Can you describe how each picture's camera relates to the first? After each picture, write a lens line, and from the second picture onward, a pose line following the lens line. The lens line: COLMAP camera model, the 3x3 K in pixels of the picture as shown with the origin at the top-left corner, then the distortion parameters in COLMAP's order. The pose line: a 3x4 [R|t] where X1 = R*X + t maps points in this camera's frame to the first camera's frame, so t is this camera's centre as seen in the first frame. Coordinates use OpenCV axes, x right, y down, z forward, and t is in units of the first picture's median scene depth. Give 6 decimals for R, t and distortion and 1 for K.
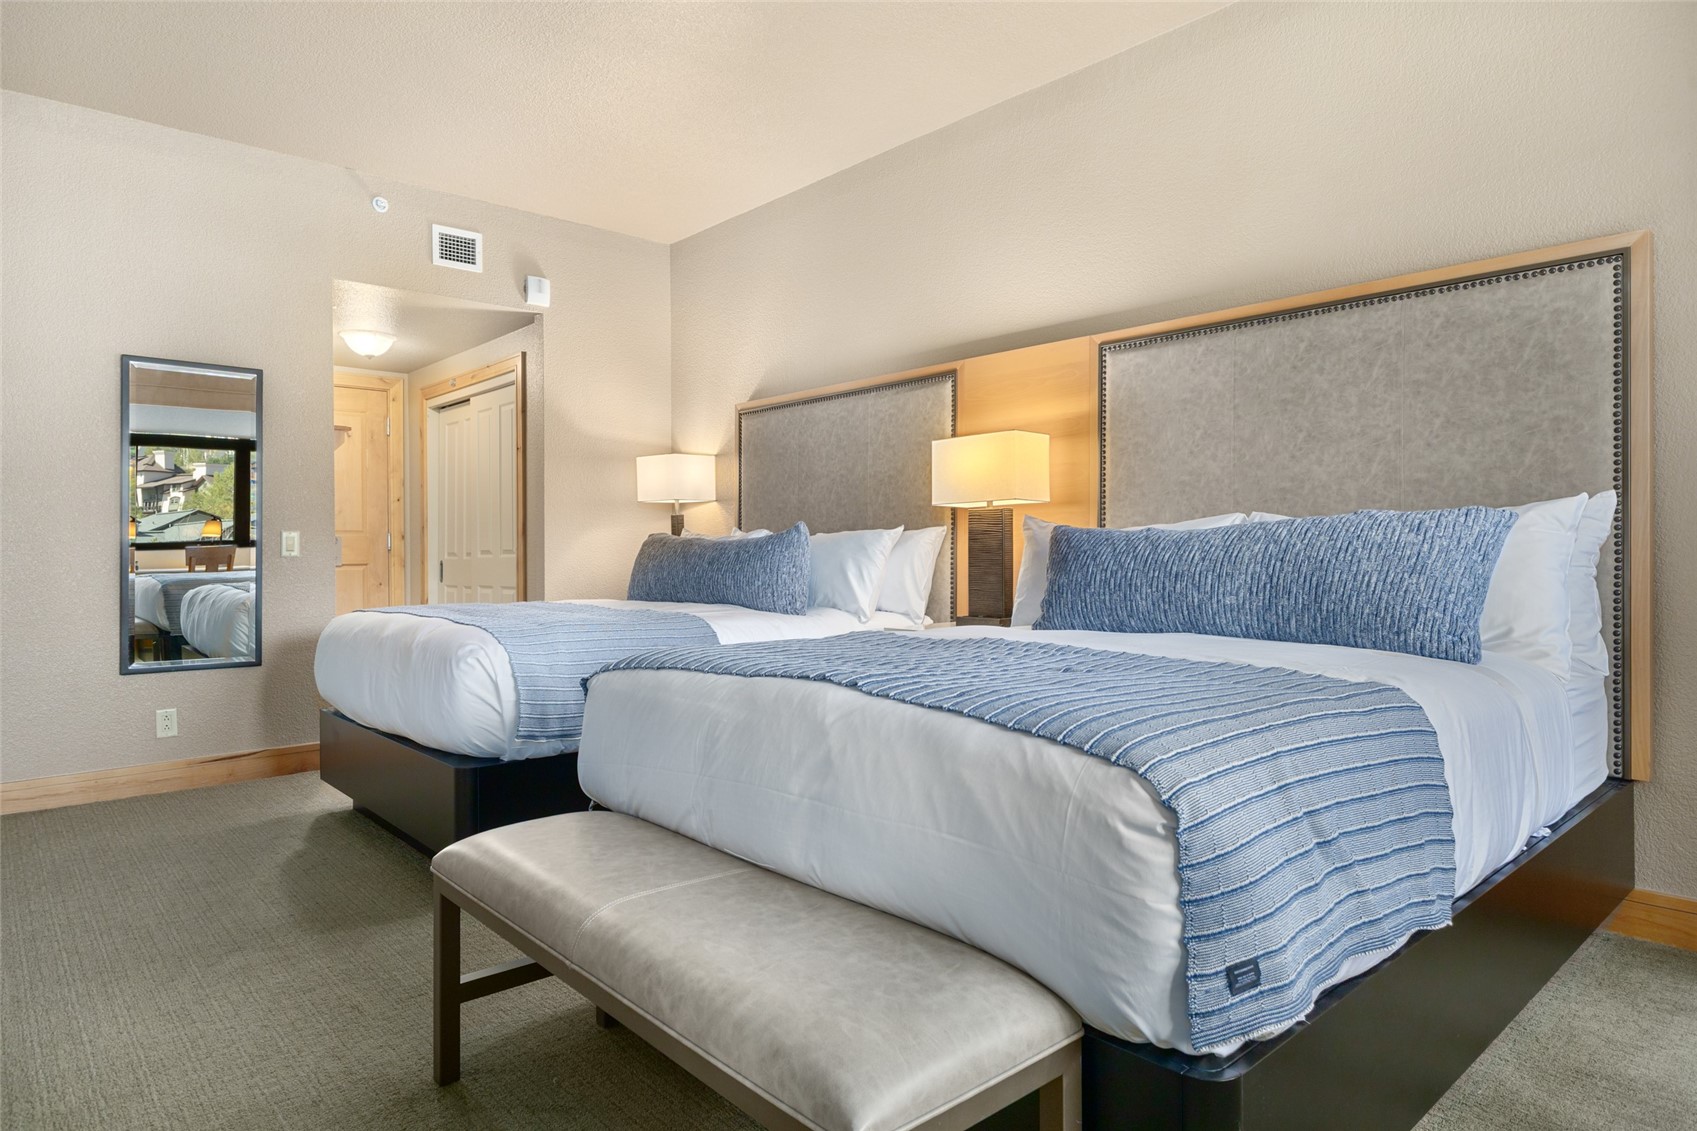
lens RADIAL K [[995.1, 0, 852.3], [0, 995.1, 554.3], [0, 0, 1]] dist [0.021533, -0.015139]
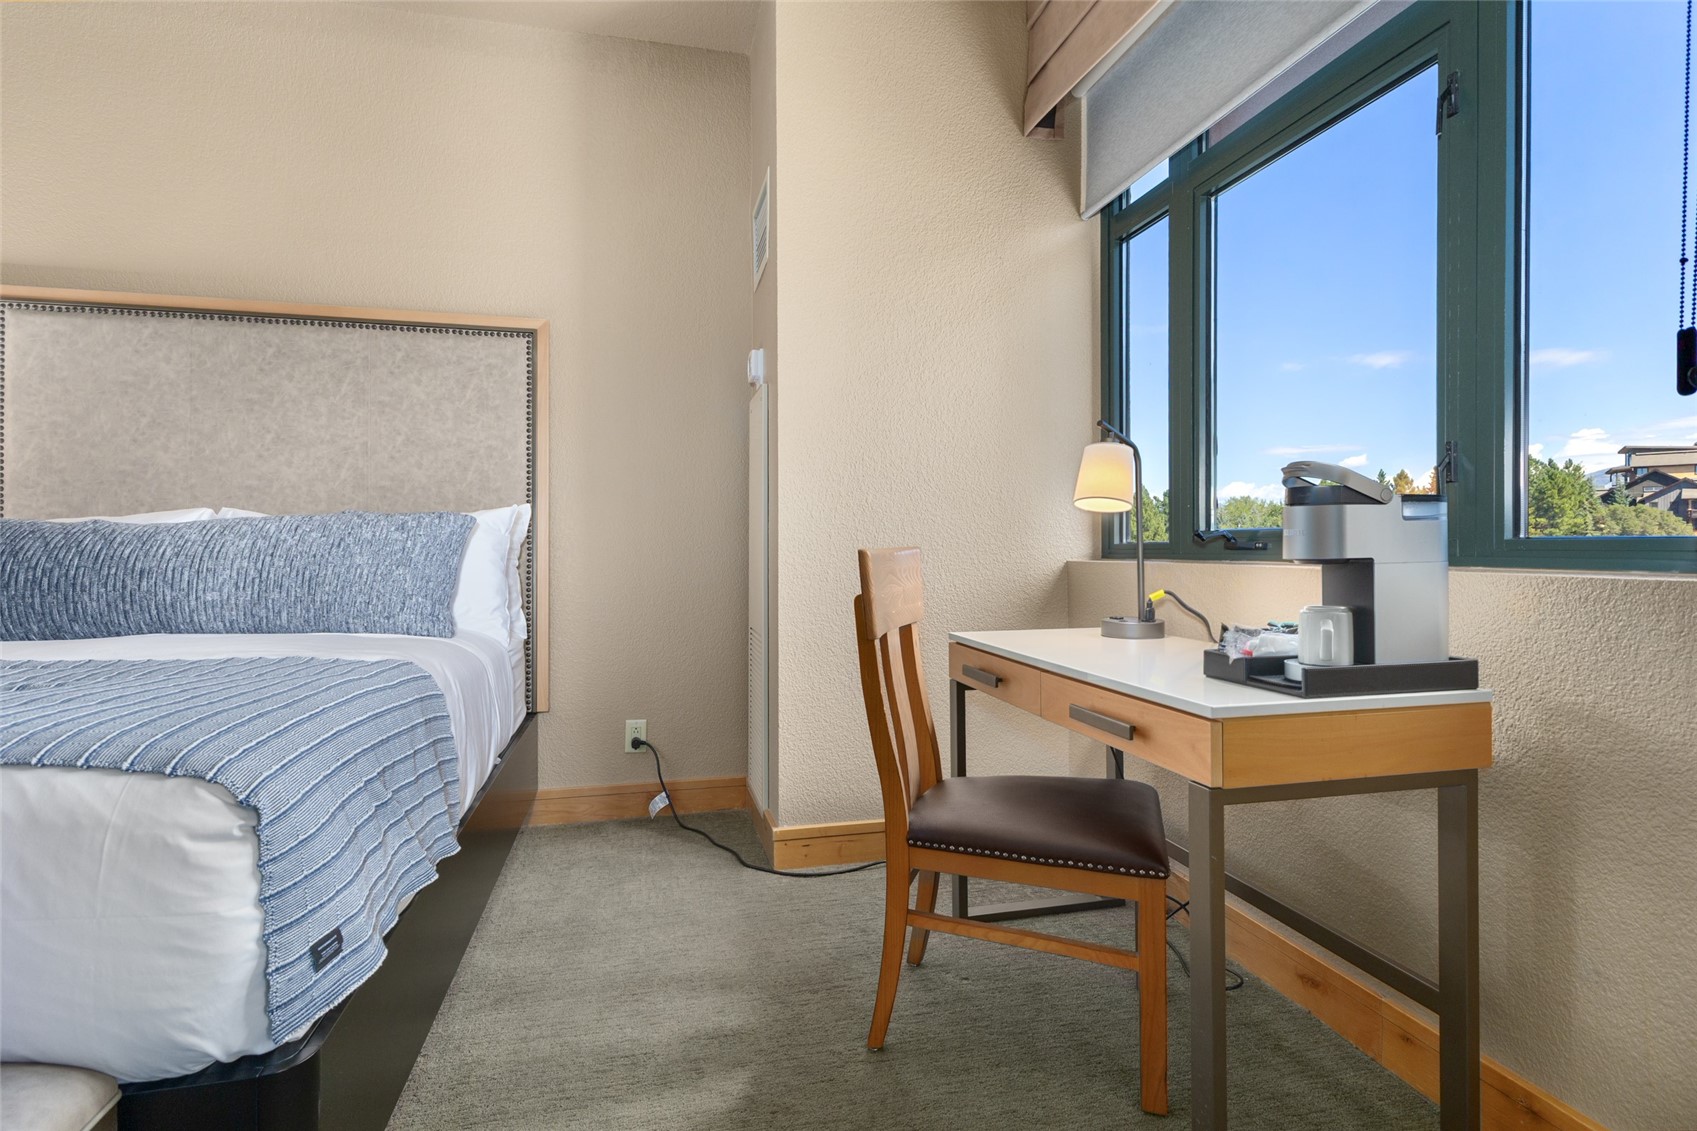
lens RADIAL K [[860.4, 0, 856.2], [0, 860.4, 552.7], [0, 0, 1]] dist [0.013601, -0.000809]
pose [[0.477379, 0.000896, 0.878697, -0.064171], [0.000420, 0.999999, -0.001248, 0.004420], [-0.878697, 0.000965, 0.477378, 0.038144]]
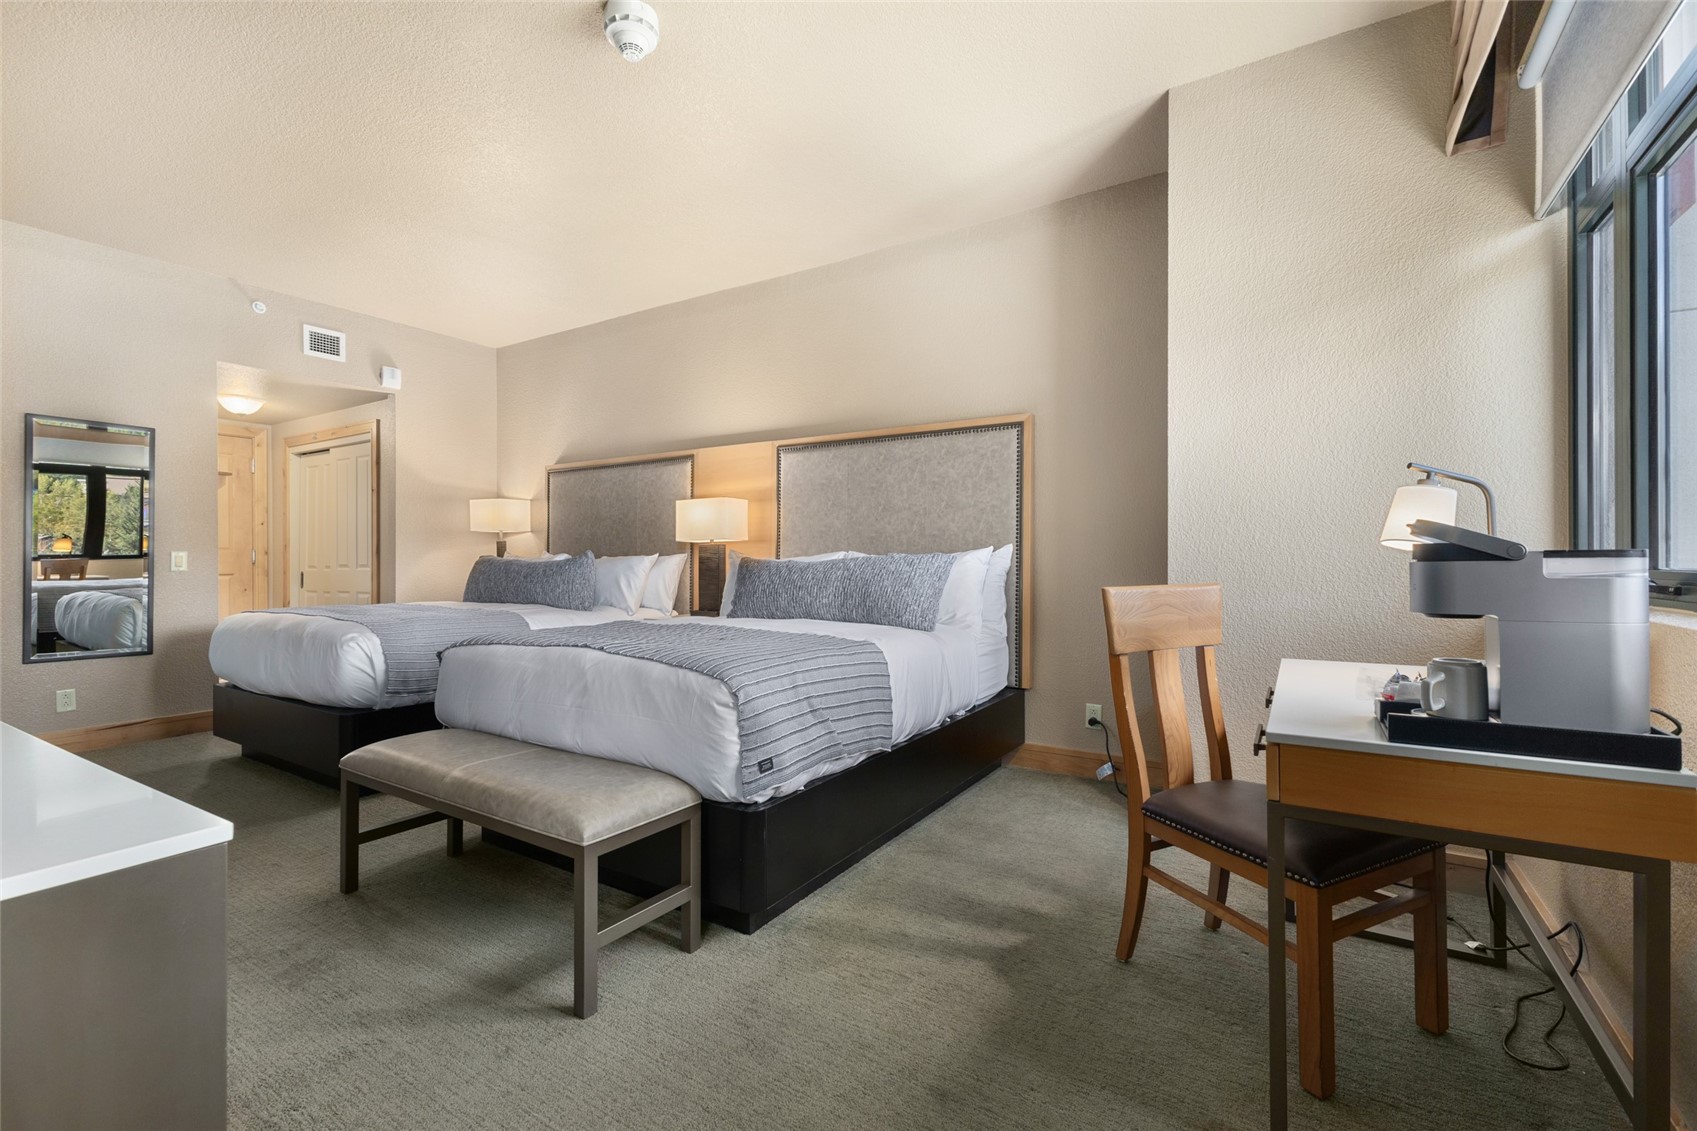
lens RADIAL K [[735.1, 0, 850.4], [0, 735.1, 567.1], [0, 0, 1]] dist [0.008779, -0.000441]
pose [[0.964157, 0.003509, 0.265308, 0.057073], [-0.005063, 0.999974, 0.005175, -0.022913], [-0.265283, -0.006333, 0.964150, -0.321670]]
